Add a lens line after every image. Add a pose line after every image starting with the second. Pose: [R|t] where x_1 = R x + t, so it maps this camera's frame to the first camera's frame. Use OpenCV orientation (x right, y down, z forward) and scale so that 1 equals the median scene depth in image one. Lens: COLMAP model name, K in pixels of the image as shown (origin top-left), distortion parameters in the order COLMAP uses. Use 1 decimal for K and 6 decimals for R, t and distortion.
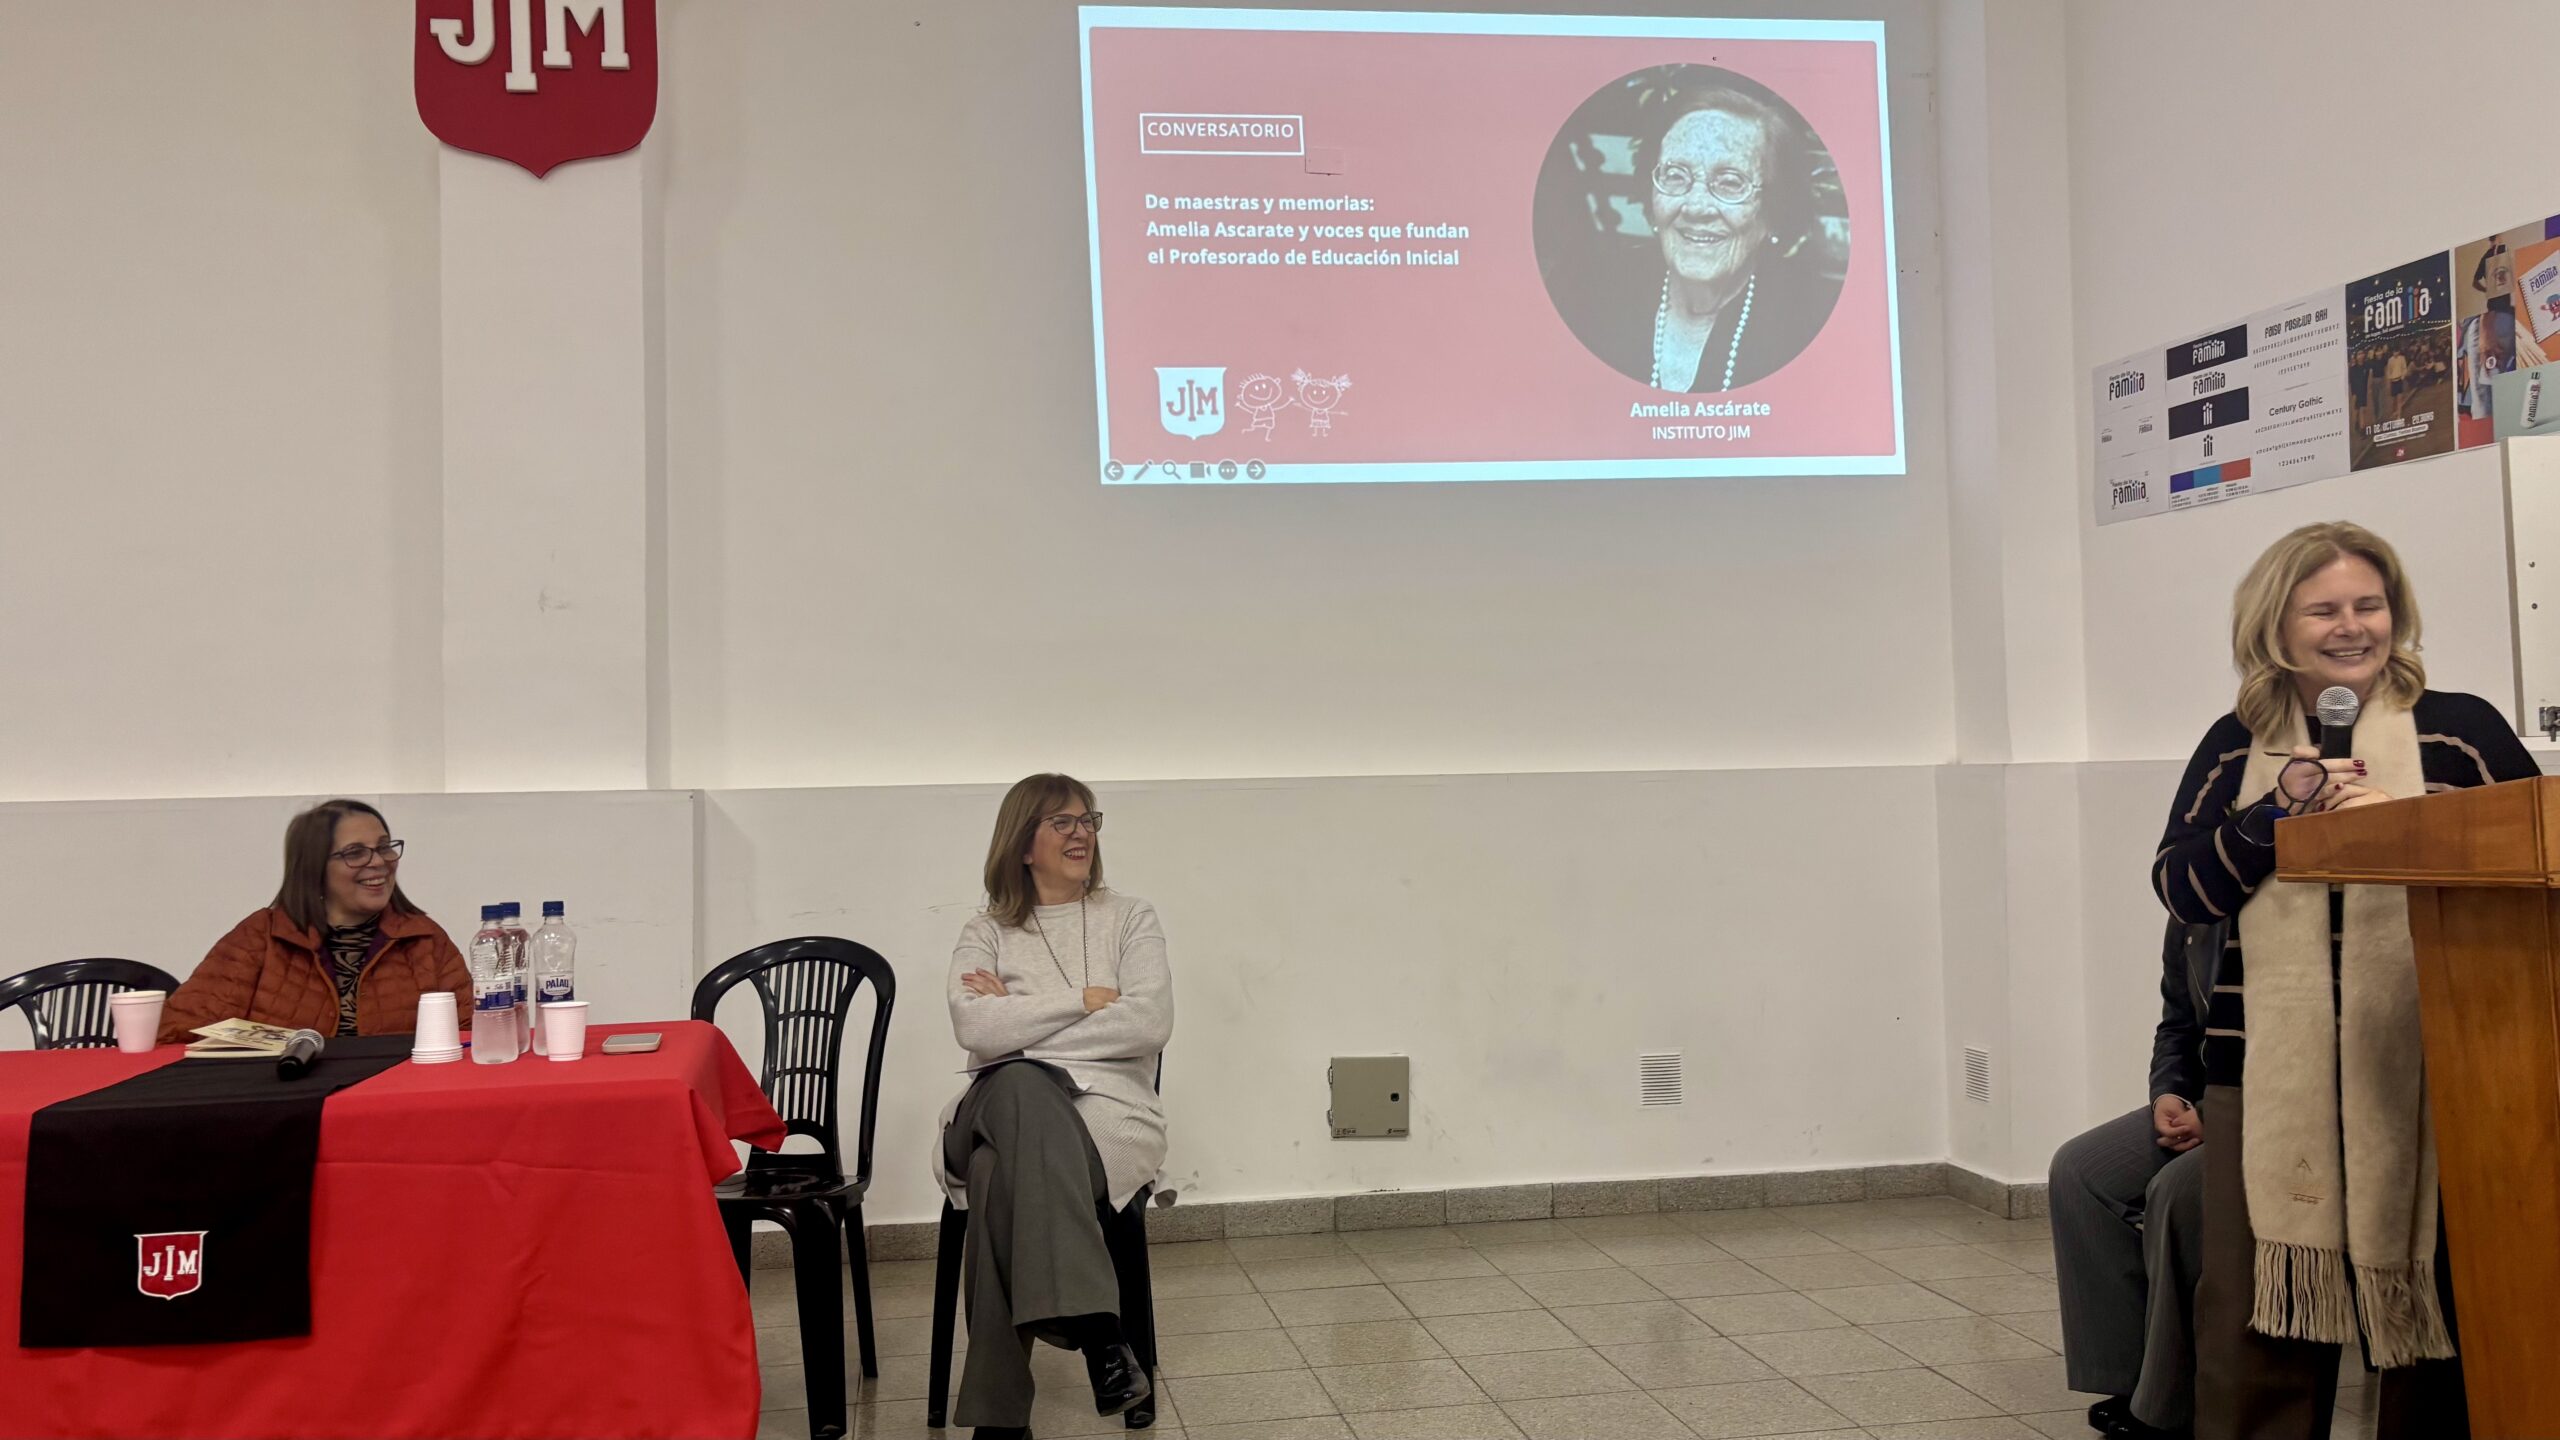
lens RADIAL K [[1932.3, 0, 1273.6], [0, 1932.3, 724.2], [0, 0, 1]] dist [0.042189, -0.046323]
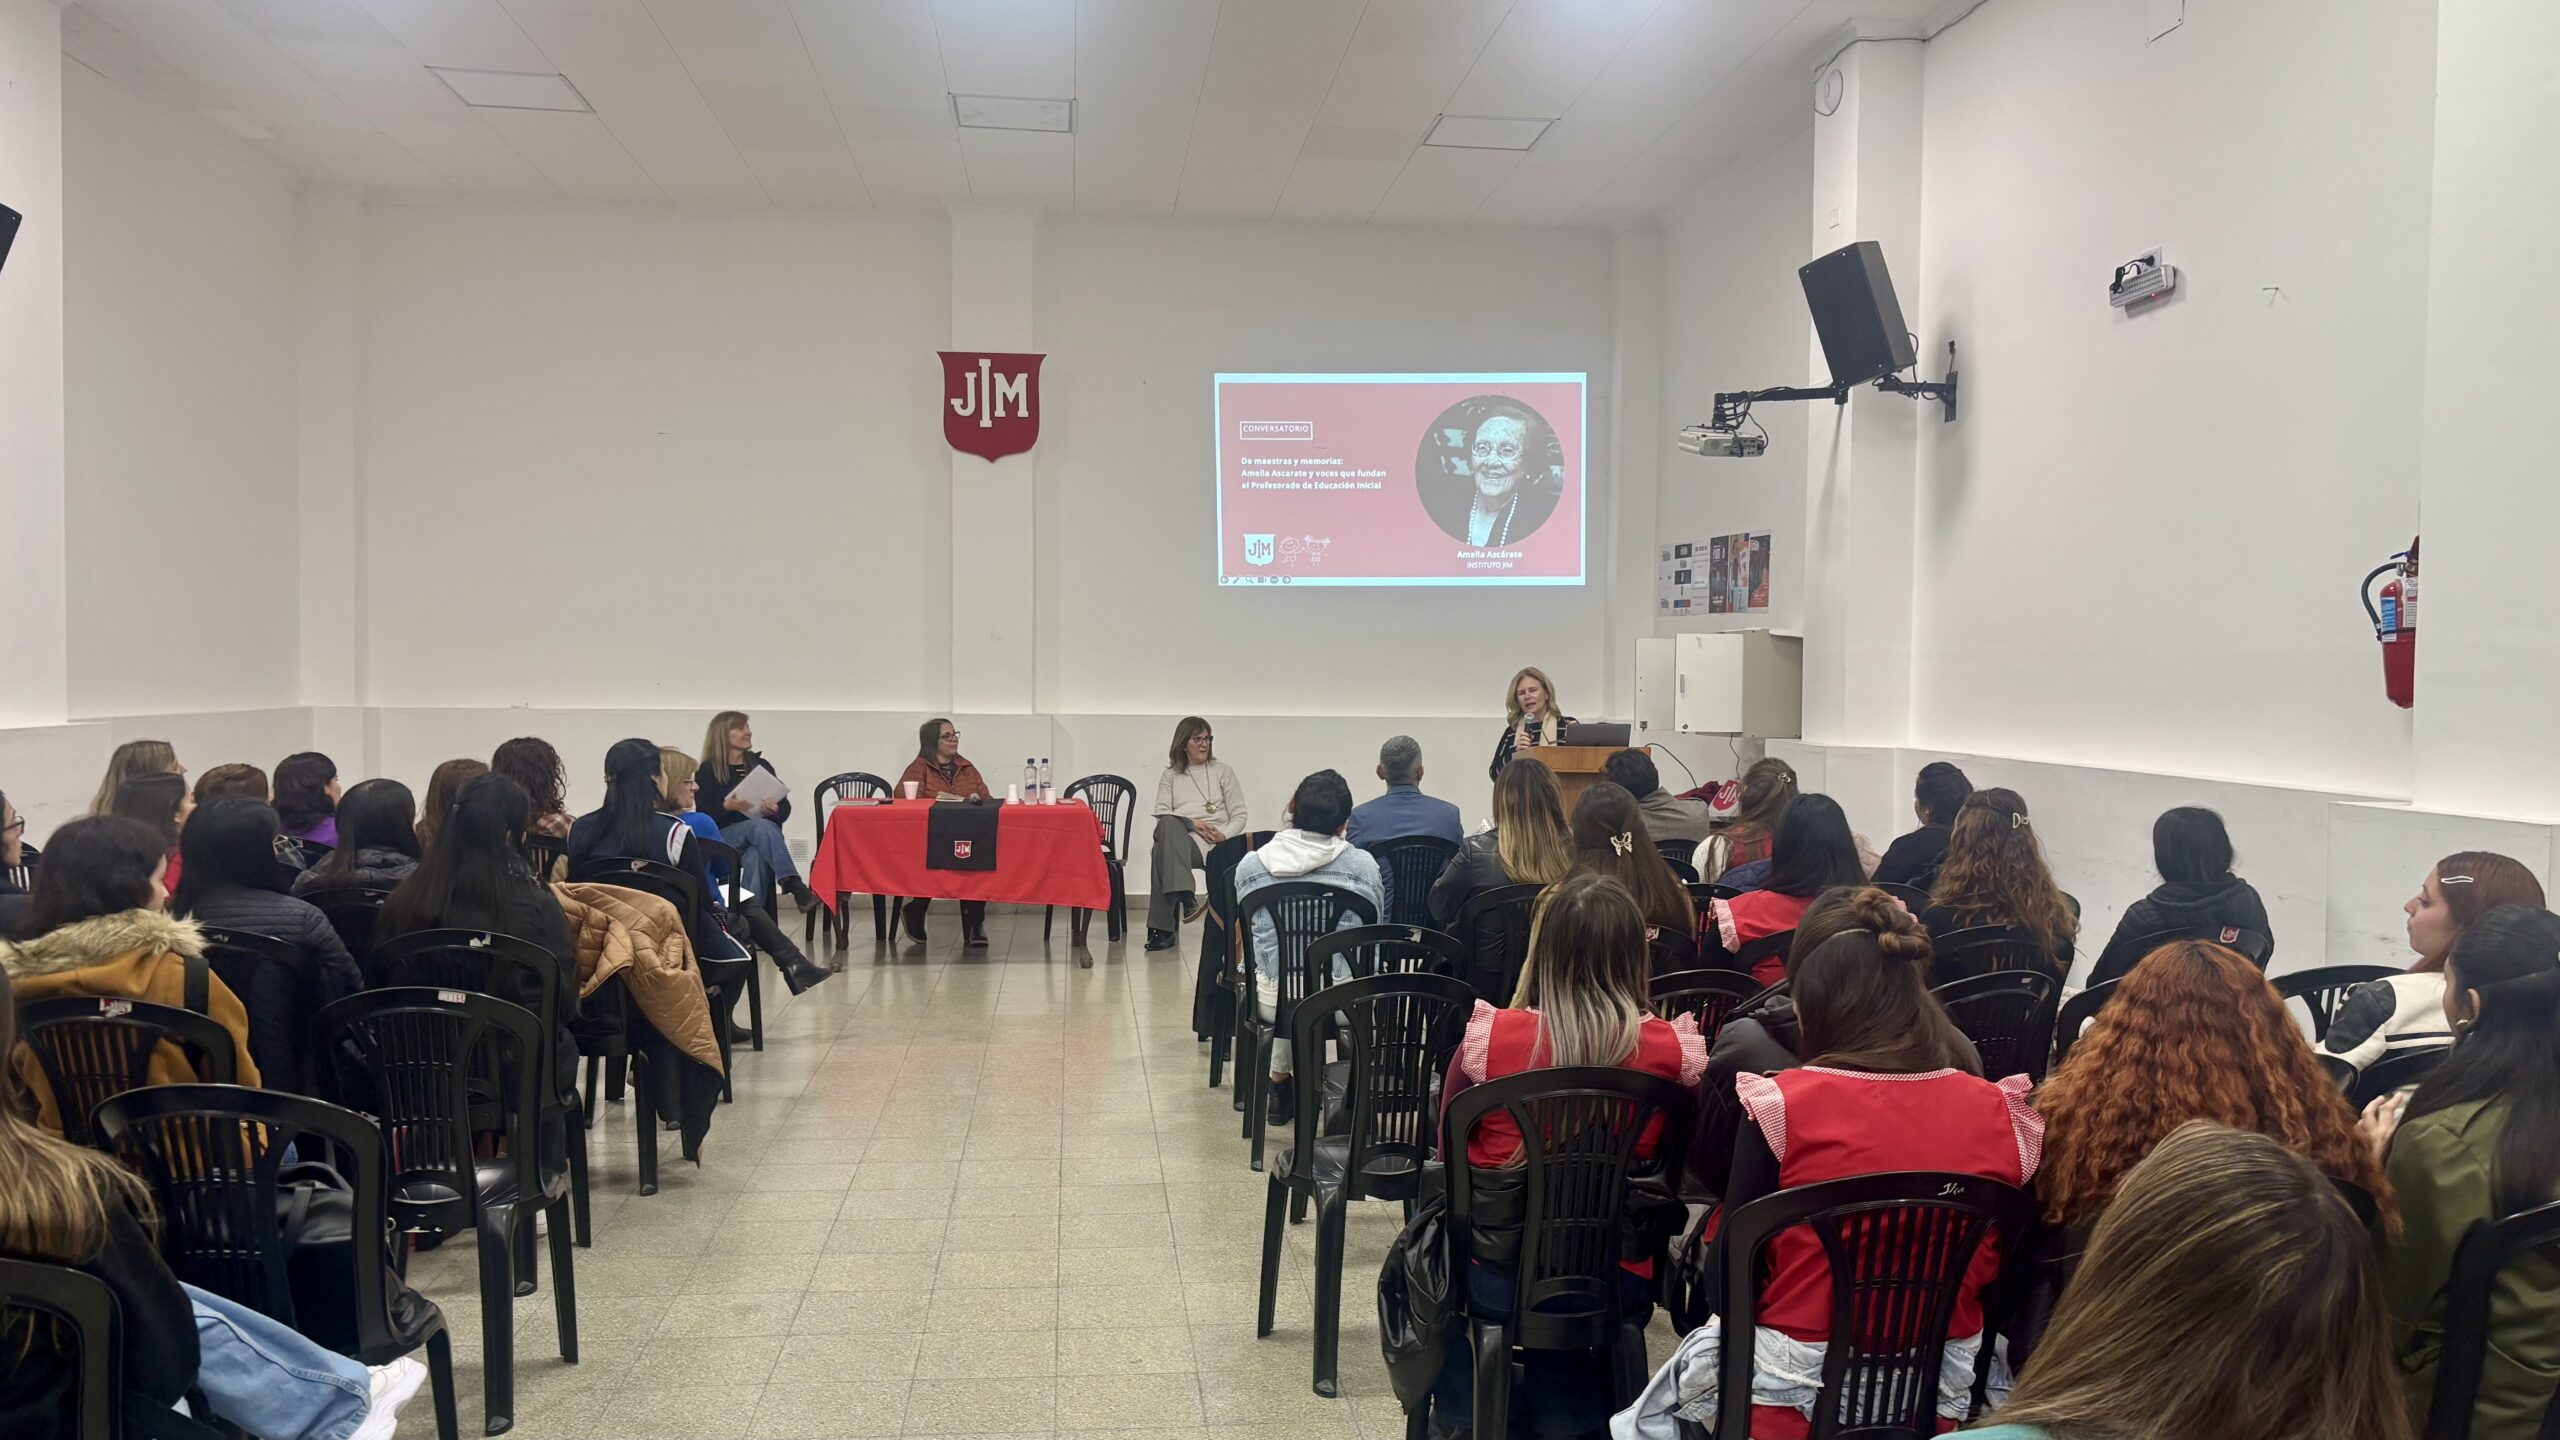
lens RADIAL K [[1932.3, 0, 1318.8], [0, 1932.3, 747.1], [0, 0, 1]] dist [0.042189, -0.046323]
pose [[0.998459, 0.033025, -0.044605, 0.140070], [-0.029725, 0.996910, 0.072707, -0.104653], [0.046869, -0.071269, 0.996355, -1.309959]]
